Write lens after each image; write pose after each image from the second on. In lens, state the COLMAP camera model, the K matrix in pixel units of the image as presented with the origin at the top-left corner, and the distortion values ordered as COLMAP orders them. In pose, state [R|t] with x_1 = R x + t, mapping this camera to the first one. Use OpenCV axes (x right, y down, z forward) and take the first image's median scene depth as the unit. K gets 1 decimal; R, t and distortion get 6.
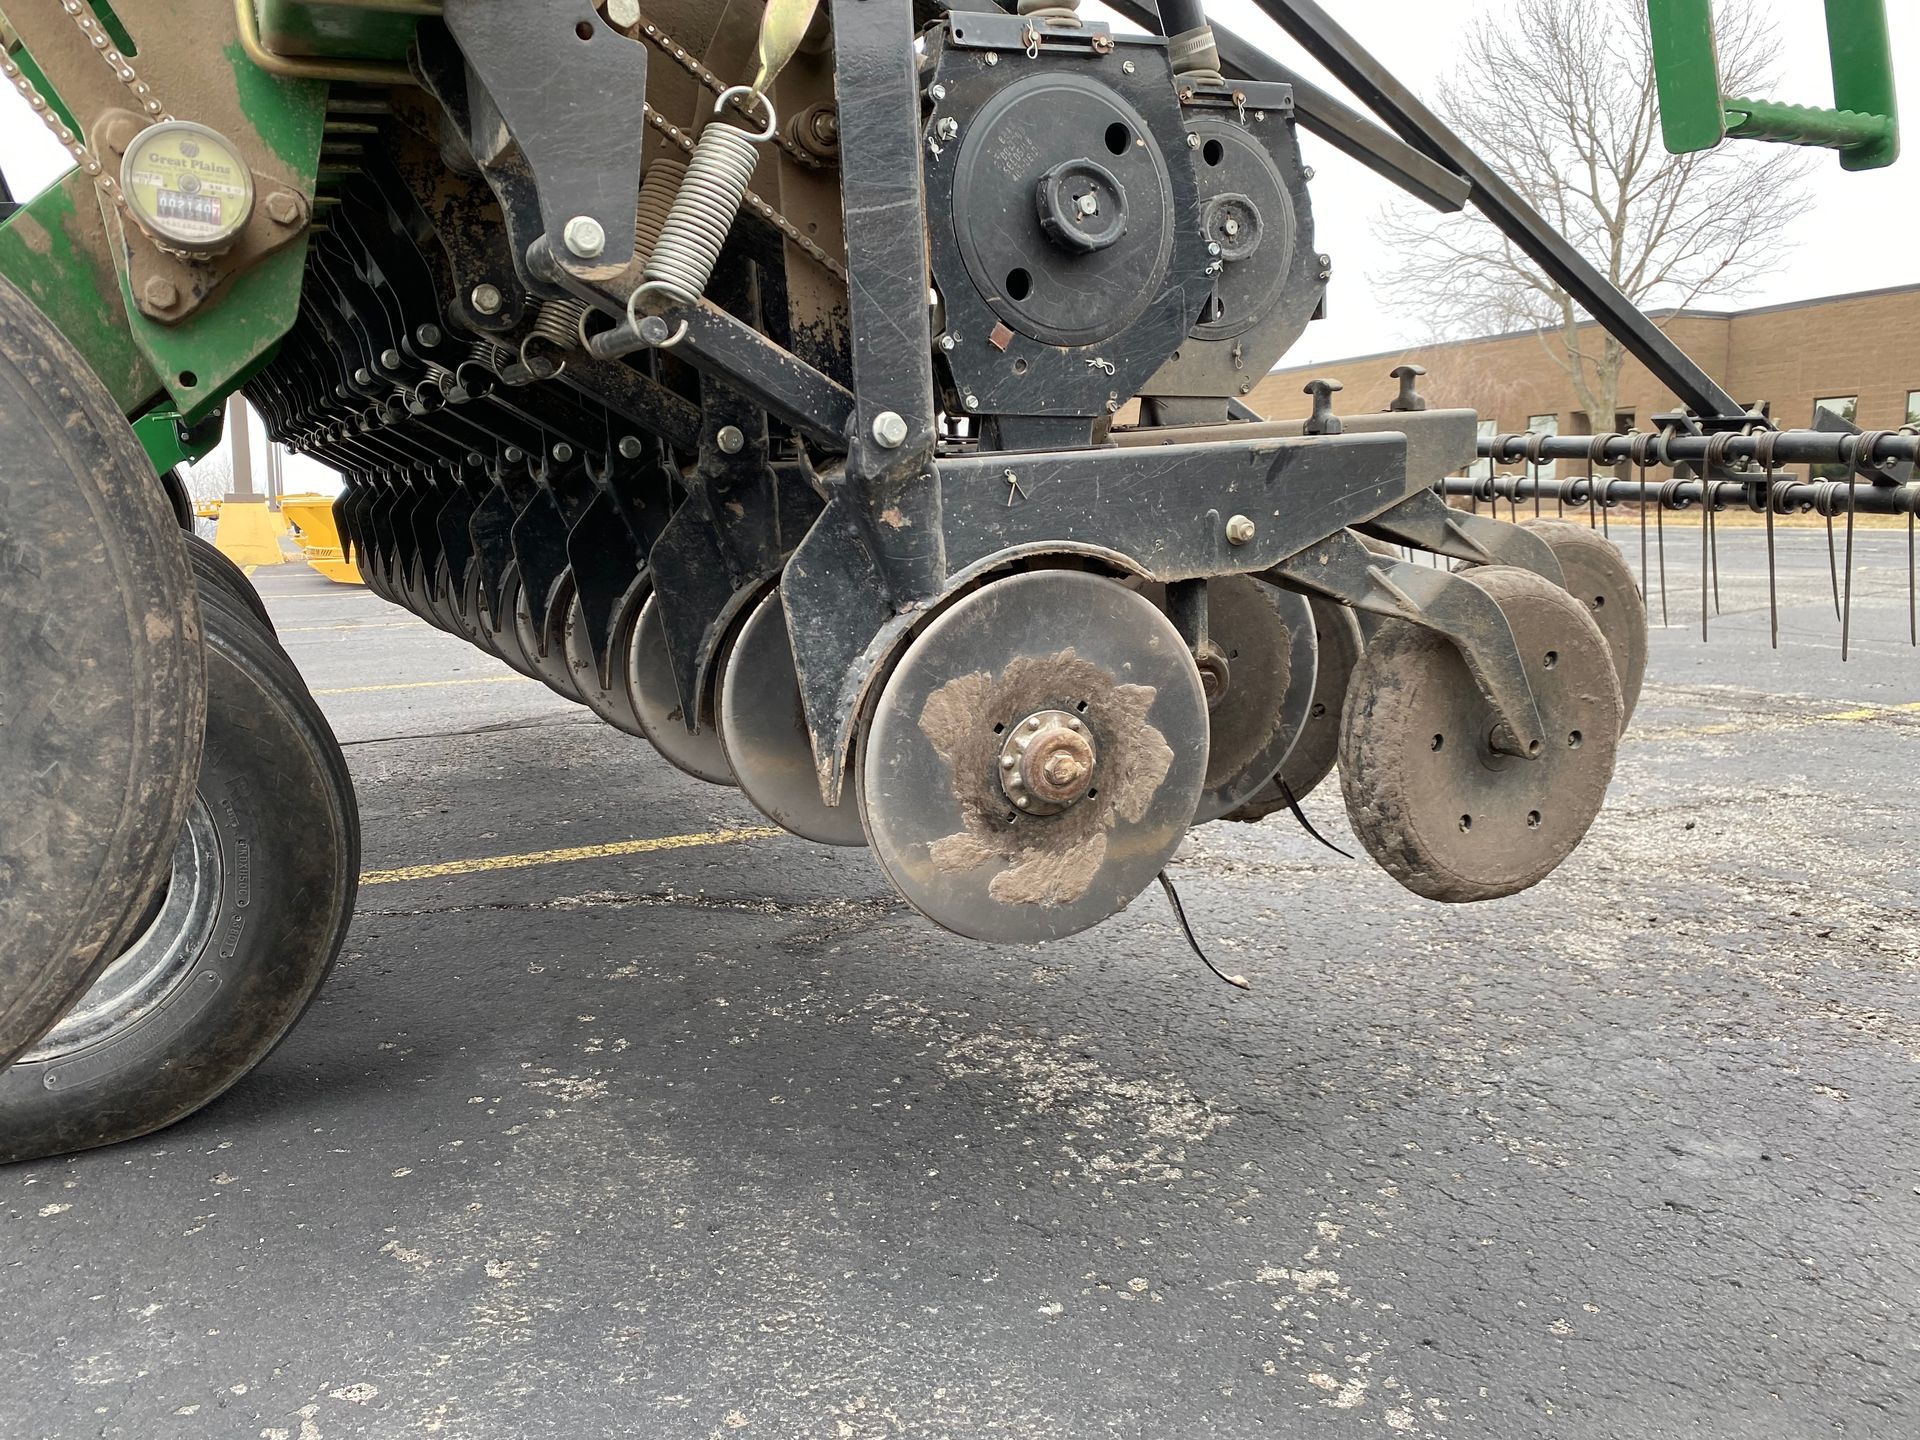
lens RADIAL K [[1456.7, 0, 951.0], [0, 1456.7, 740.5], [0, 0, 1]] dist [0.044052, -0.045635]
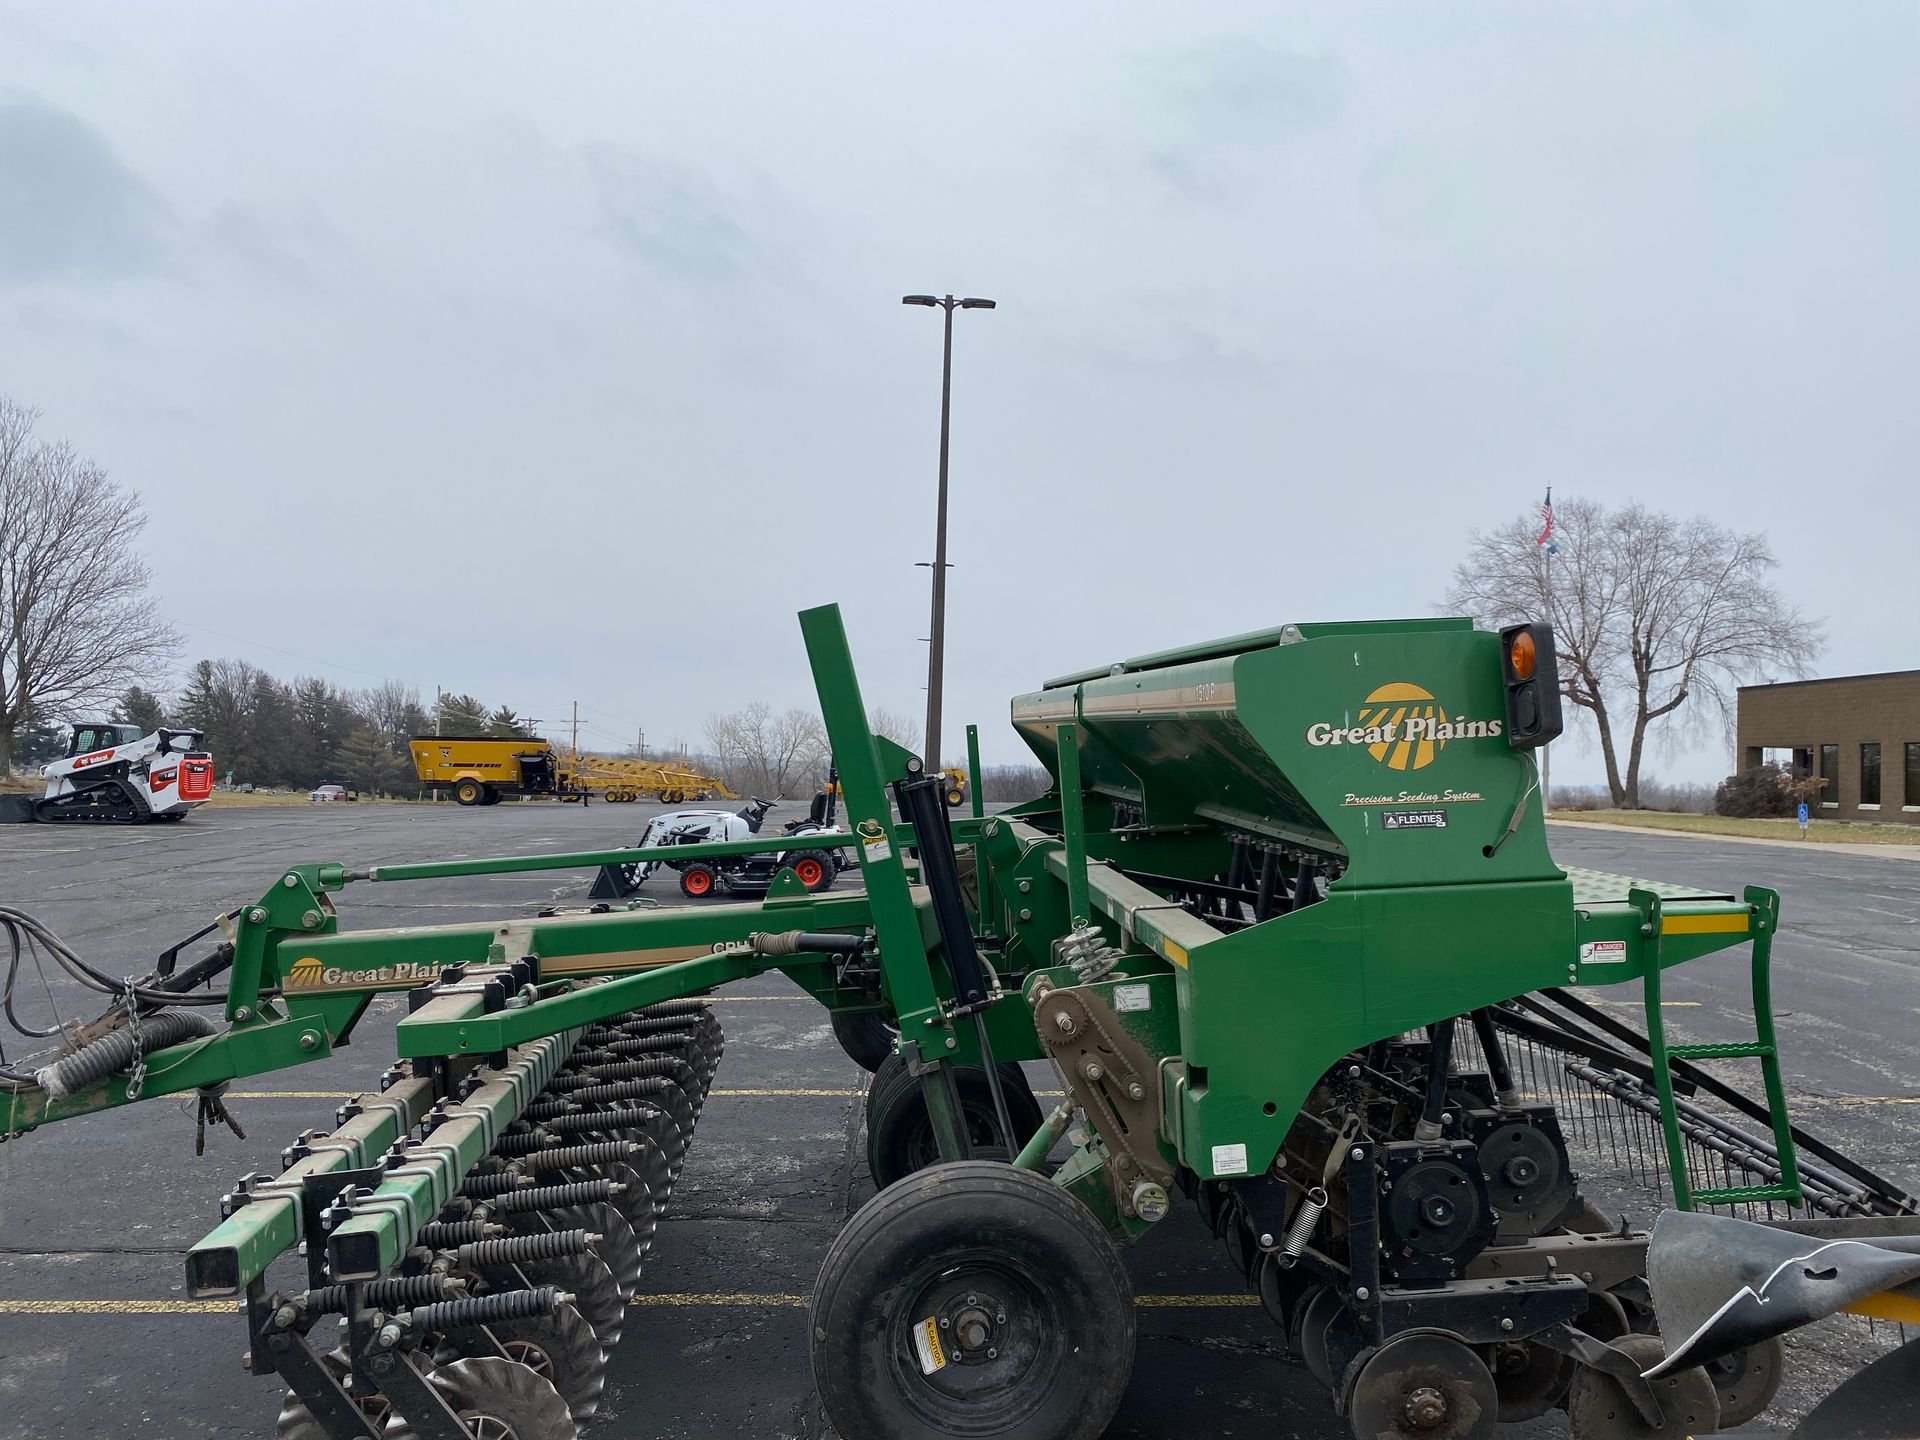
lens RADIAL K [[1456.7, 0, 979.0], [0, 1456.7, 718.1], [0, 0, 1]] dist [0.044052, -0.045635]
pose [[0.928161, 0.018725, -0.371708, 0.287260], [-0.085445, 0.982778, -0.163850, -0.720655], [0.362238, 0.183840, 0.913776, -1.991467]]
